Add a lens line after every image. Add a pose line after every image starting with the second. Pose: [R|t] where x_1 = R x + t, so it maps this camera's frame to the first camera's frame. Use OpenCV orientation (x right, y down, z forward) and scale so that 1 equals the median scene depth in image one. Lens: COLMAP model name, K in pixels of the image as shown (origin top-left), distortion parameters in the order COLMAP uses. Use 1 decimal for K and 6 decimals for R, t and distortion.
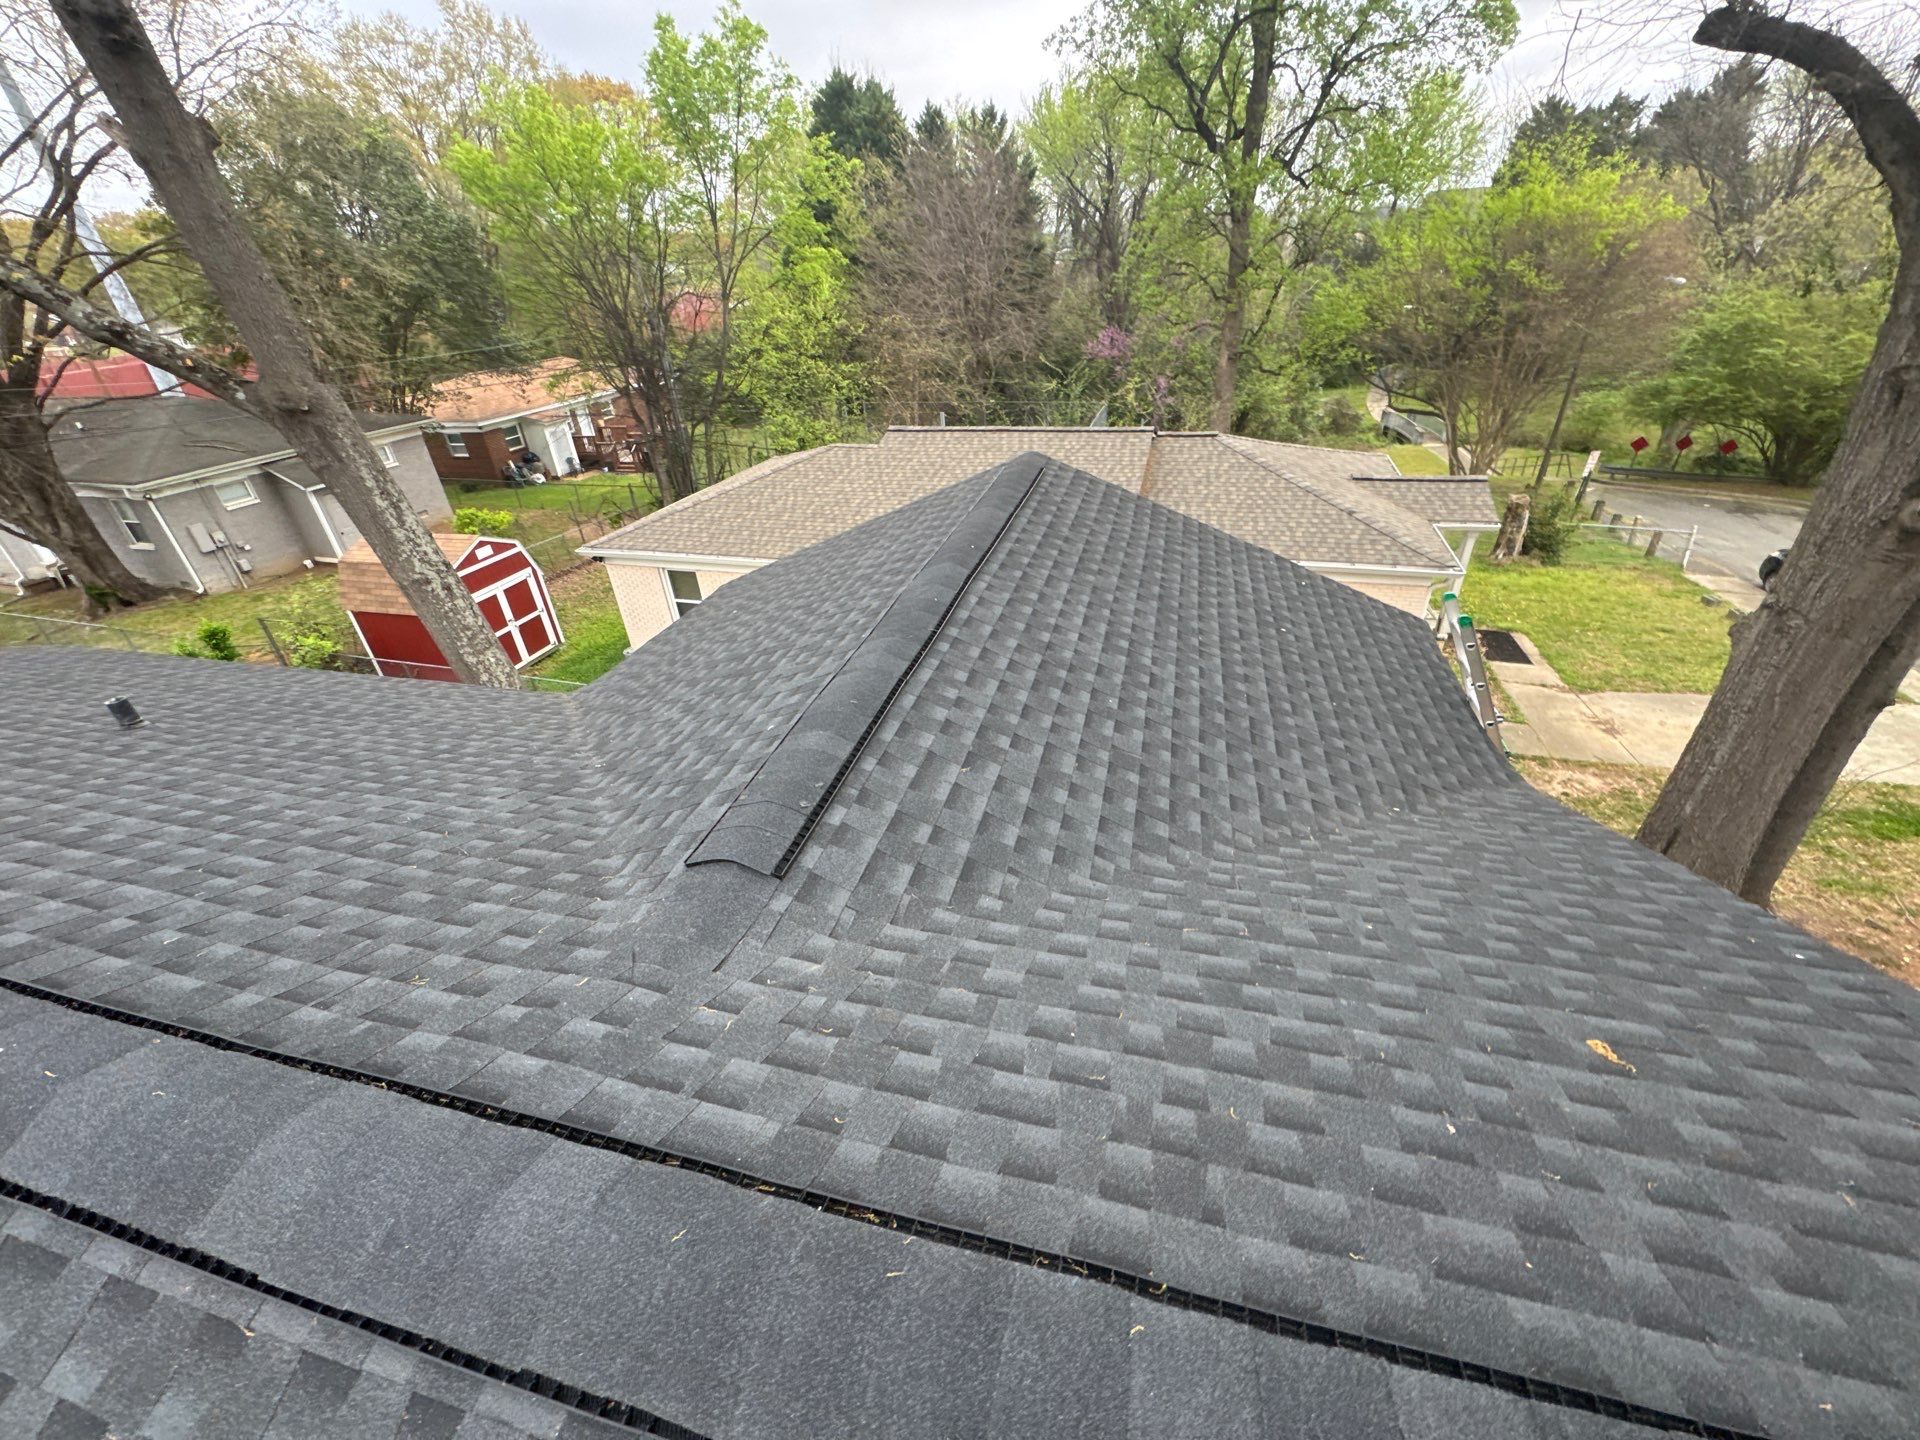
lens RADIAL K [[756.5, 0, 958.7], [0, 756.5, 723.5], [0, 0, 1]] dist [-0.014369, 0.004827]
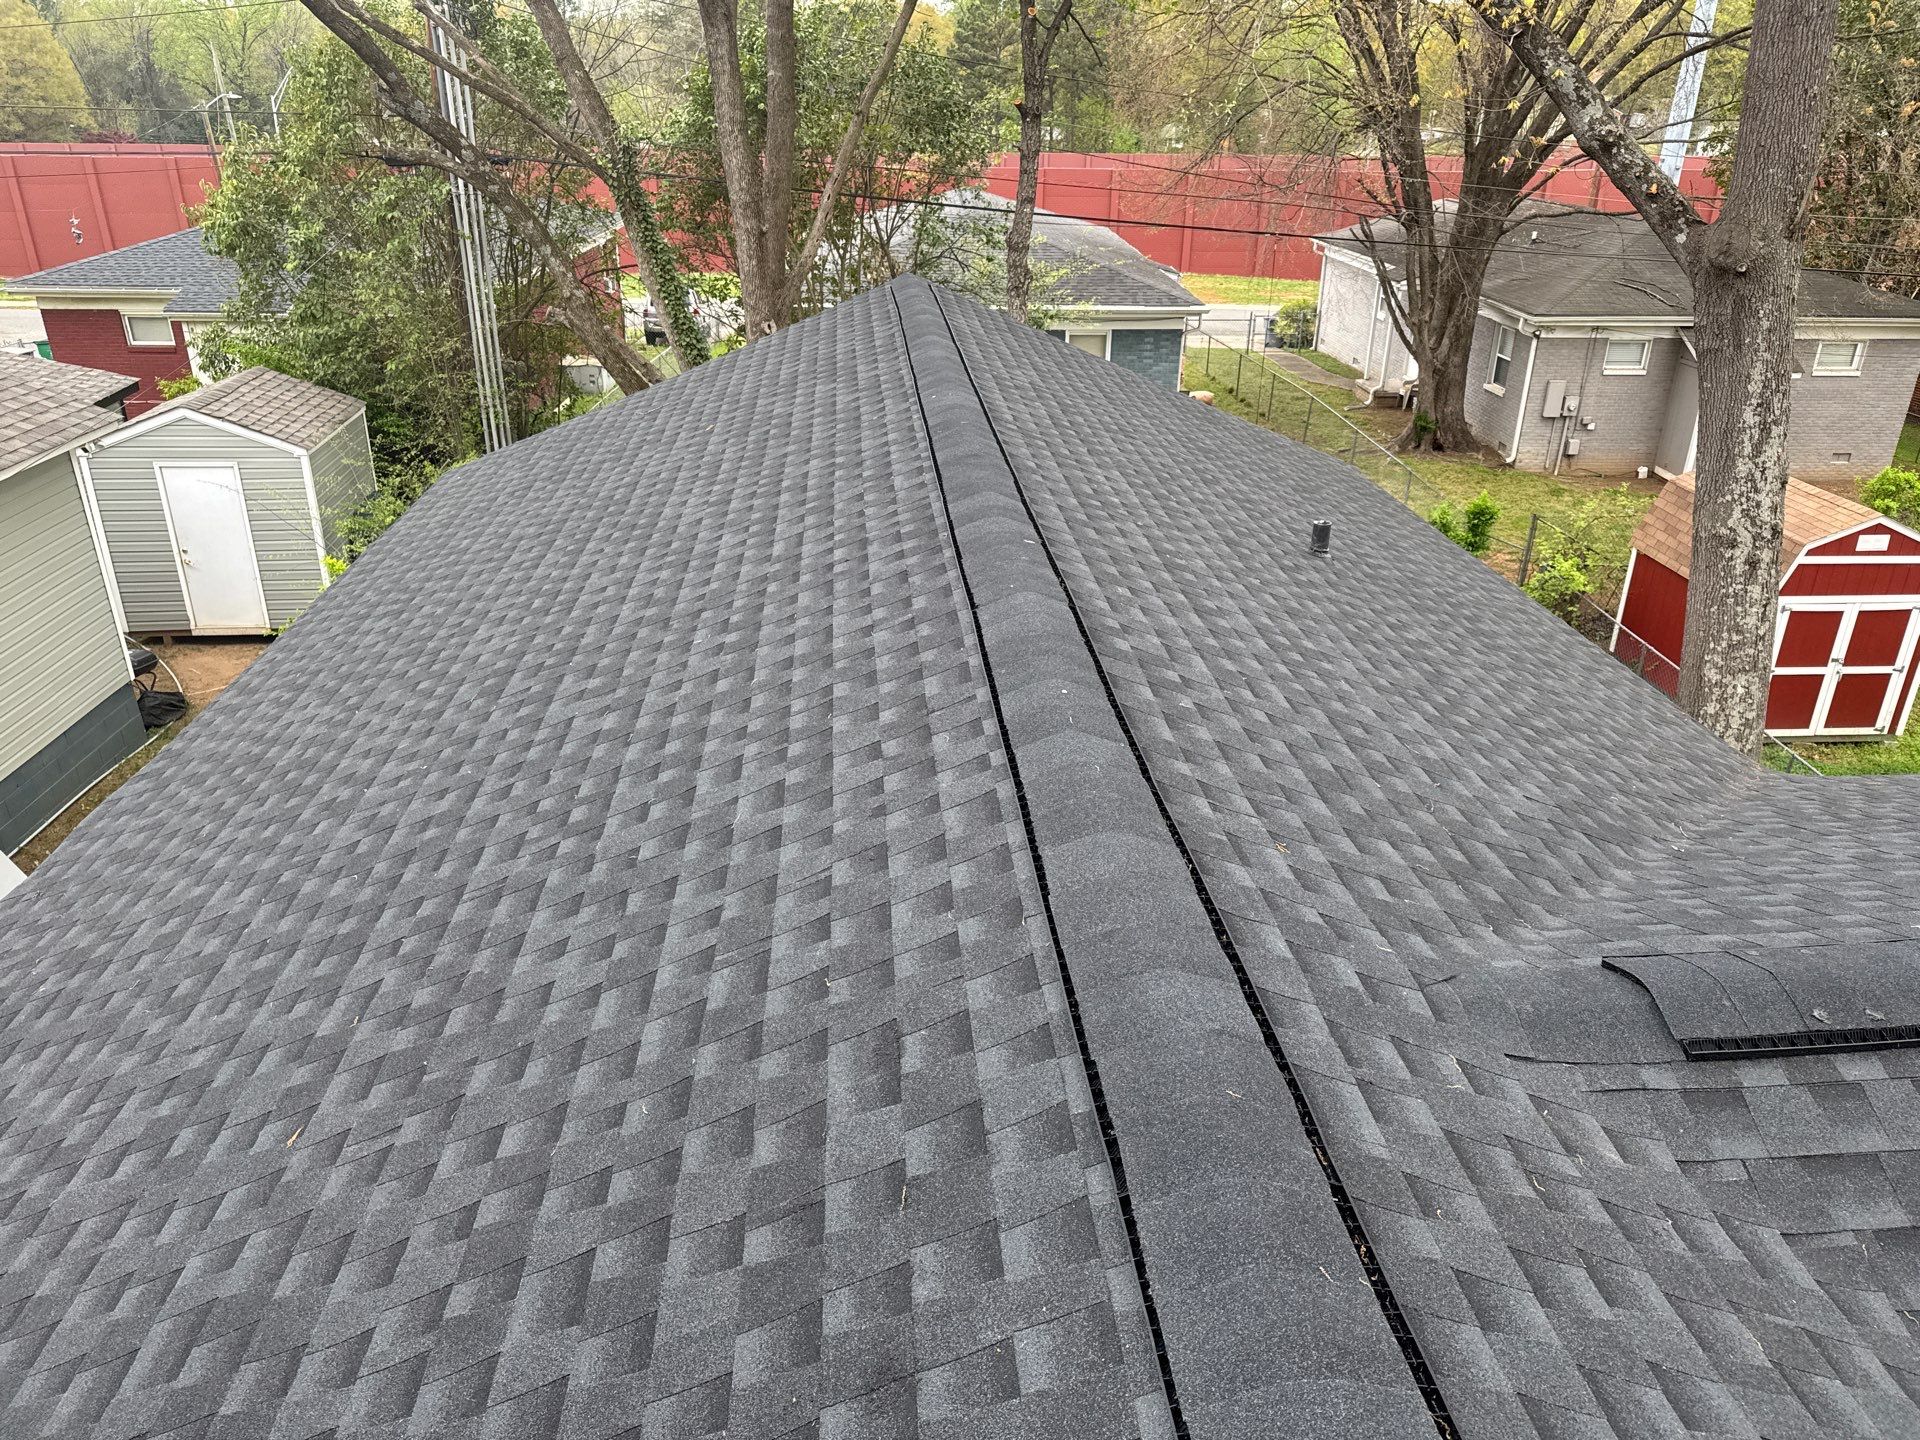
lens RADIAL K [[1377.3, 0, 960.0], [0, 1377.3, 720.0], [0, 0, 1]] dist [-0.000647, -0.028878]
pose [[0.332791, 0.439764, -0.834181, 0.119605], [-0.513107, 0.826633, 0.231084, 0.003429], [0.791183, 0.351122, 0.500742, -0.057529]]
